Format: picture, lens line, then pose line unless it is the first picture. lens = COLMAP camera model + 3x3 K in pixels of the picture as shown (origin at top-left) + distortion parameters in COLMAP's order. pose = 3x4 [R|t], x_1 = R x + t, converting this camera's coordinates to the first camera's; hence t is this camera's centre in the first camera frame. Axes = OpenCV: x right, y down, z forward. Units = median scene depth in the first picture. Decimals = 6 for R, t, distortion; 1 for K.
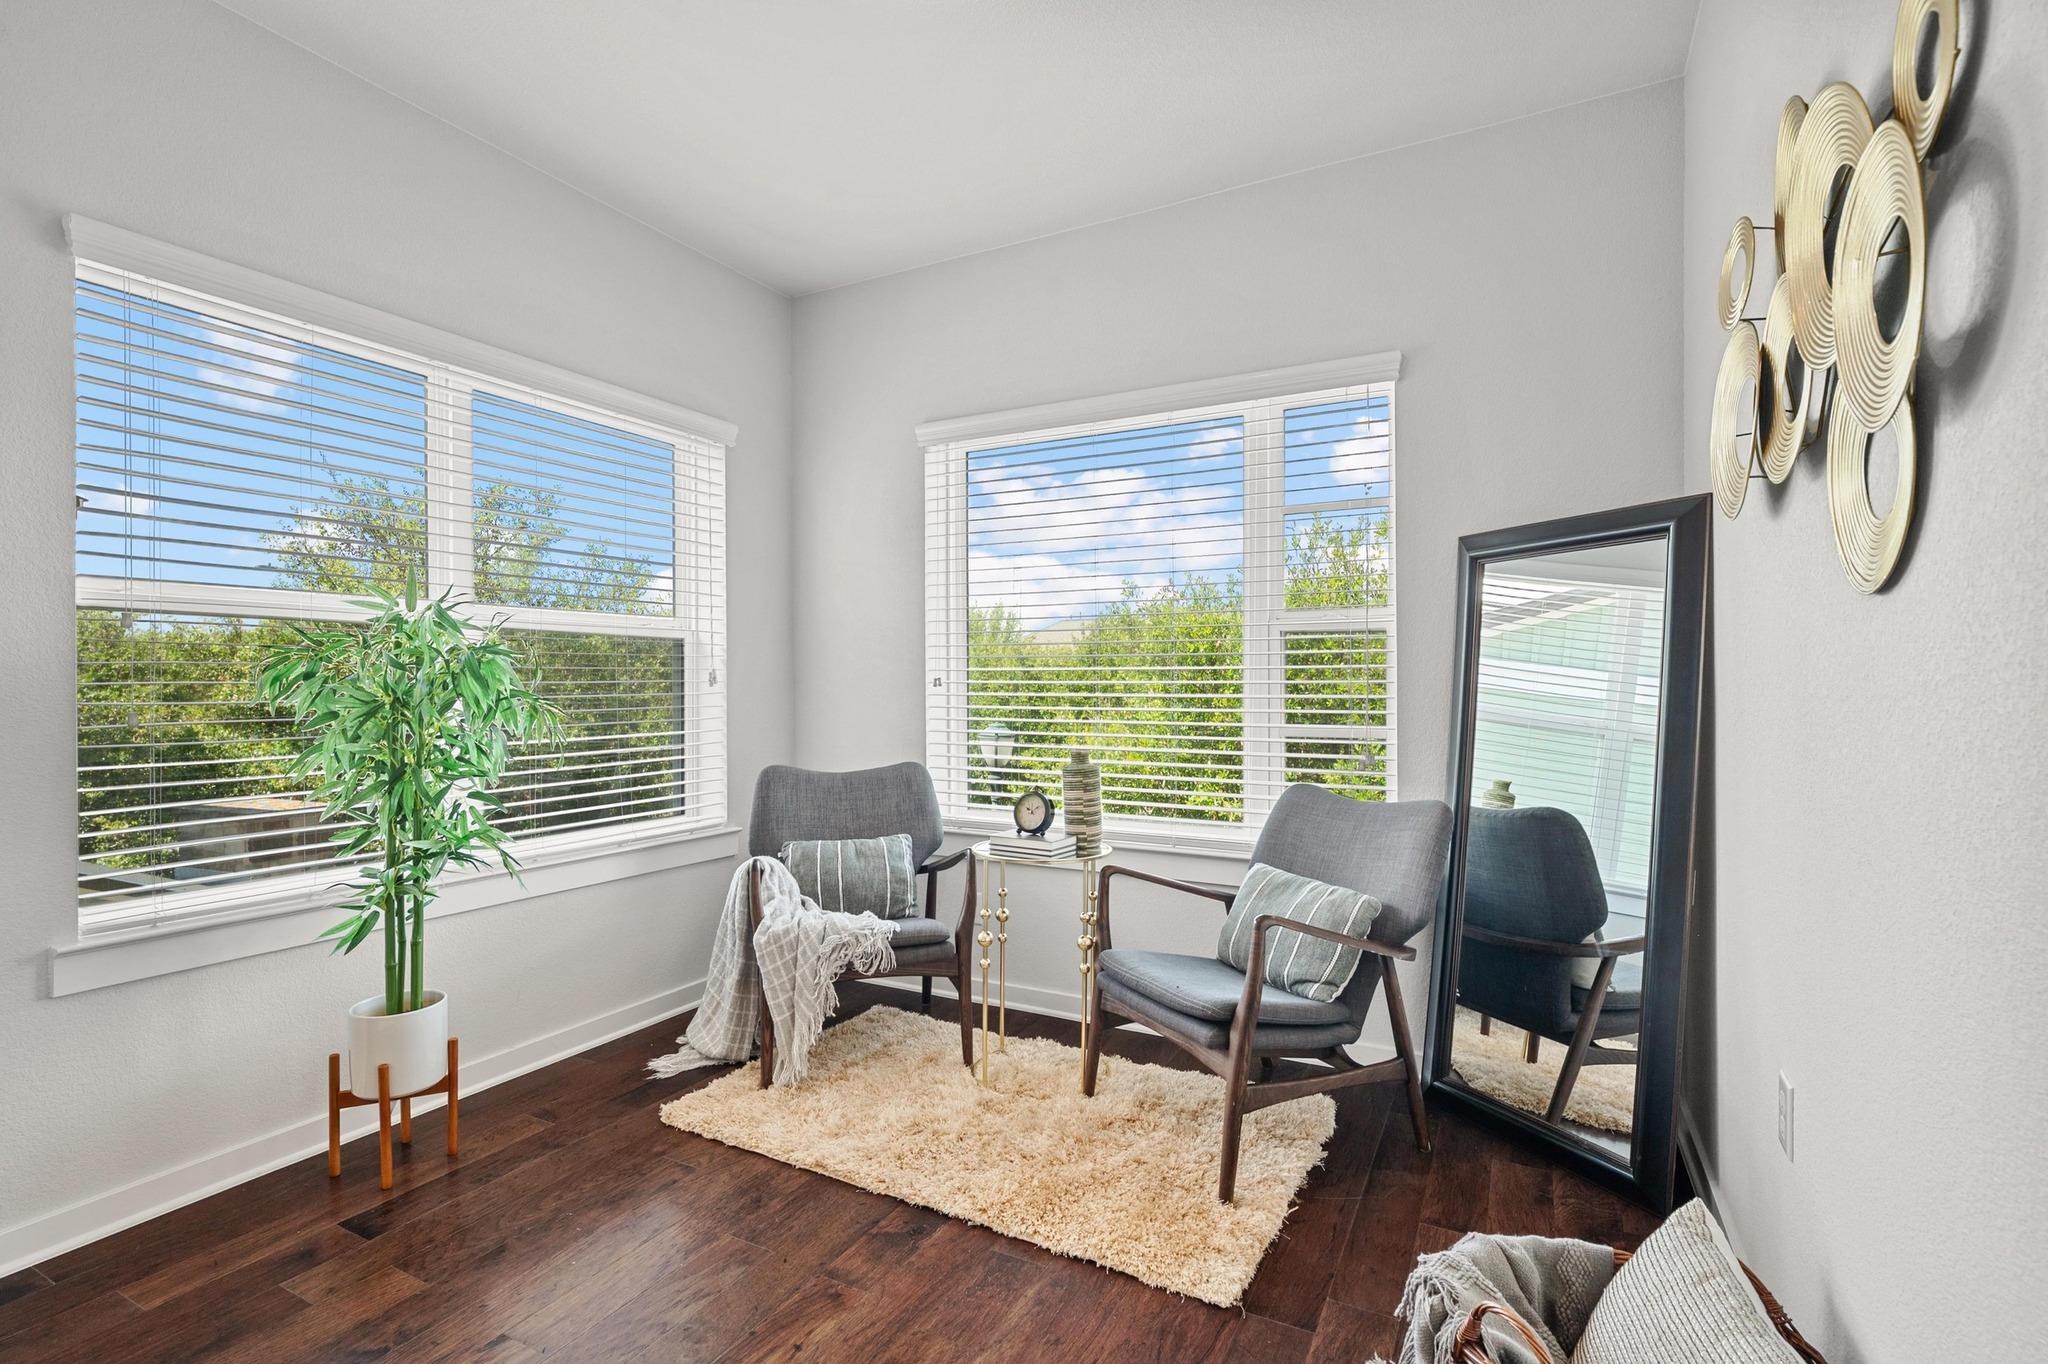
lens RADIAL K [[957.1, 0, 1021.9], [0, 957.1, 686.4], [0, 0, 1]] dist [-0.002089, 0.000077]
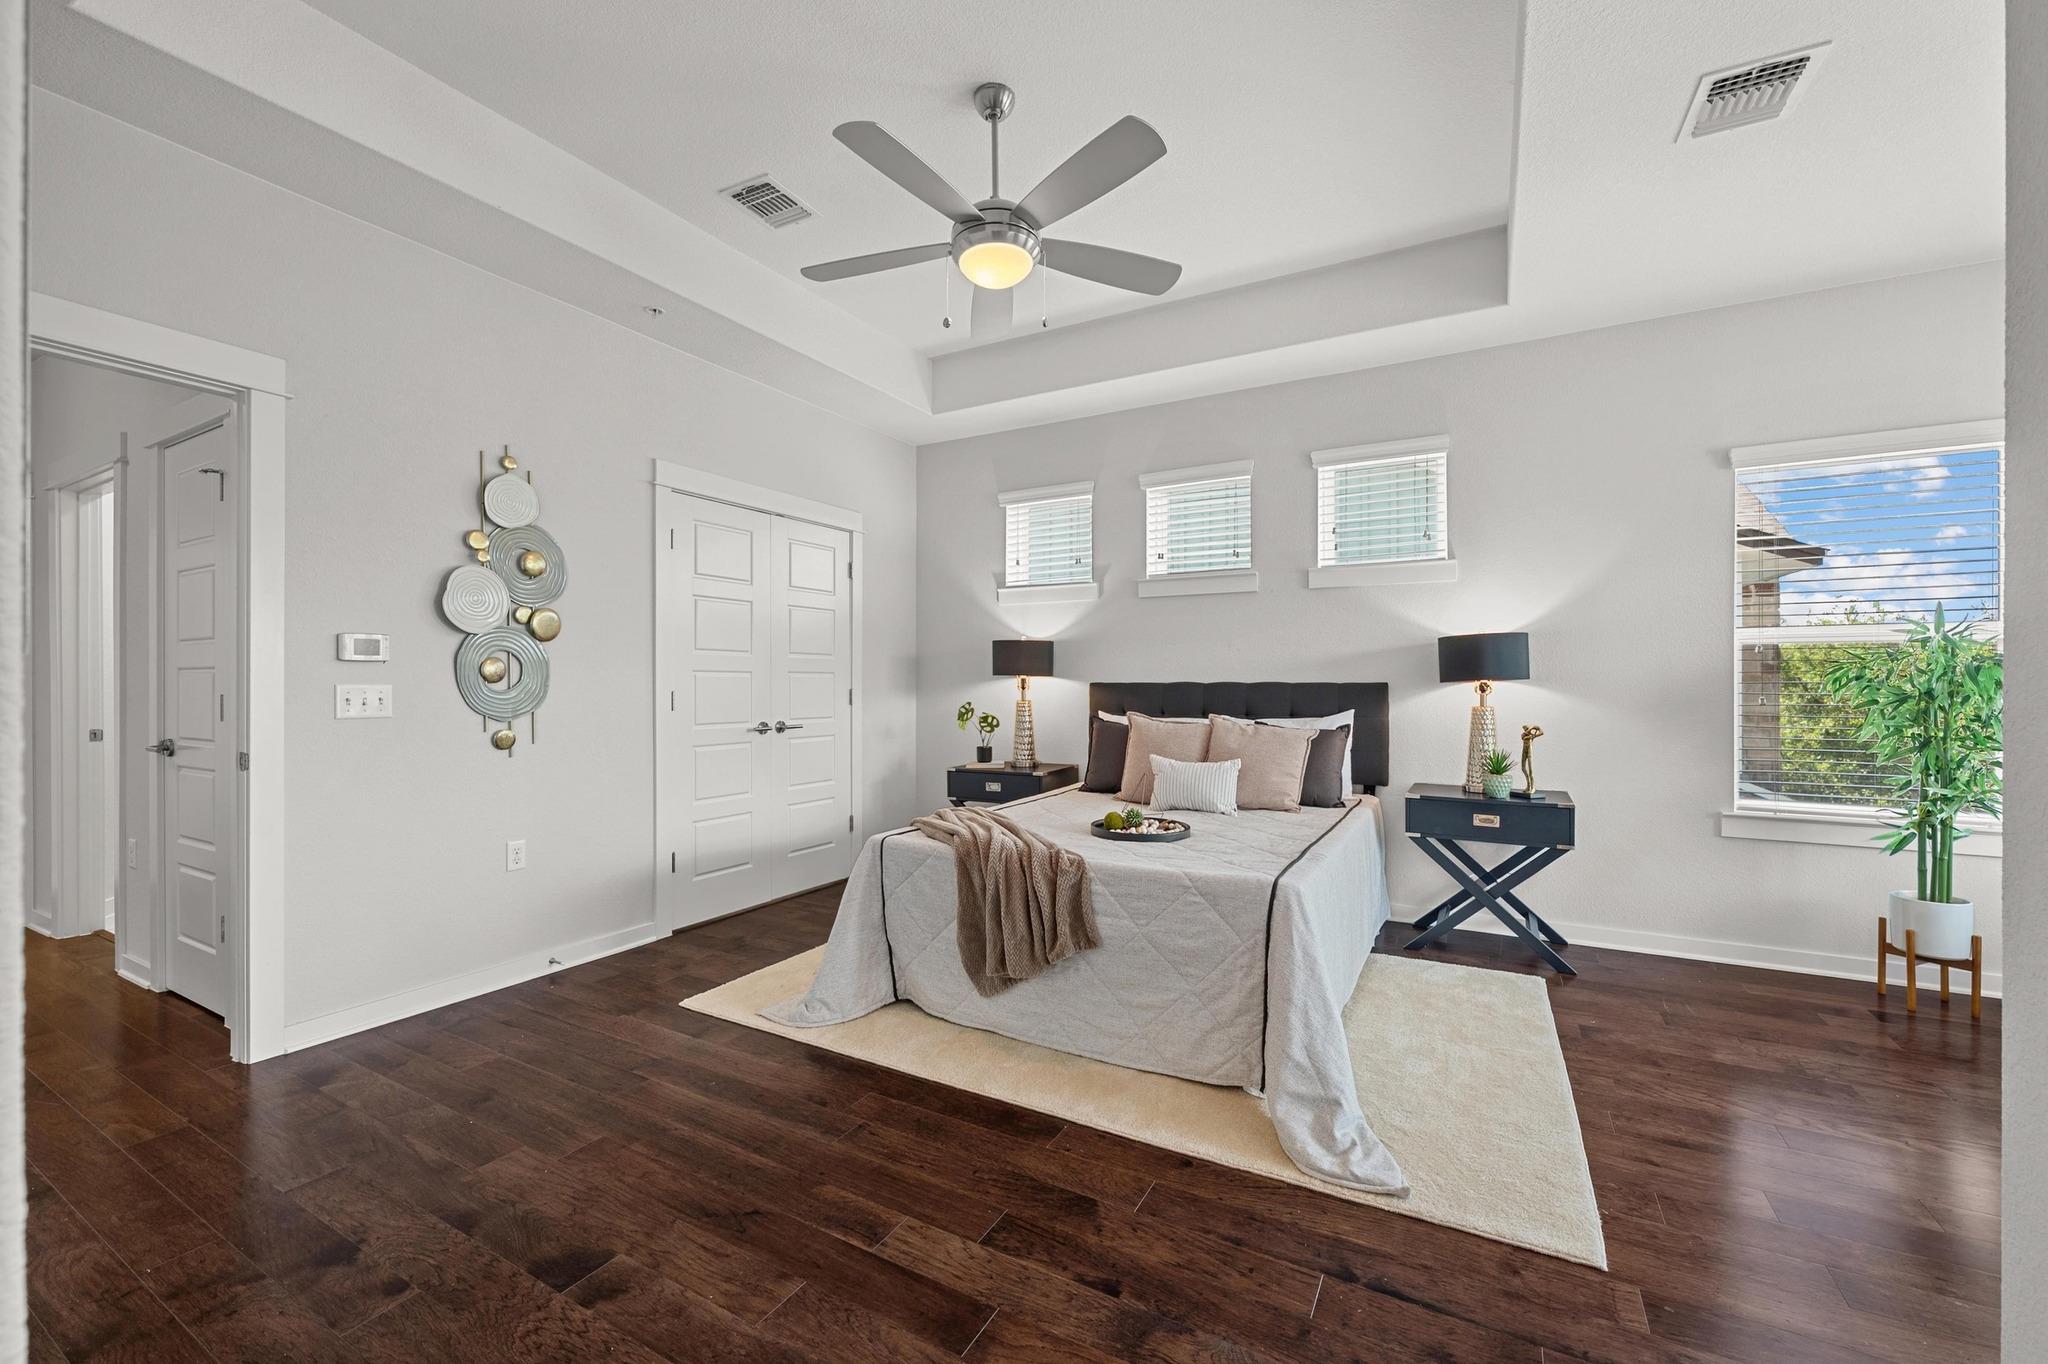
lens RADIAL K [[823.1, 0, 1027.7], [0, 823.1, 683.5], [0, 0, 1]] dist [-0.001547, -0.000581]
pose [[-0.016783, 0.002234, -0.999857, 0.558616], [-0.006440, 0.999977, 0.002342, 0.003872], [0.999838, 0.006479, -0.016768, -0.331209]]
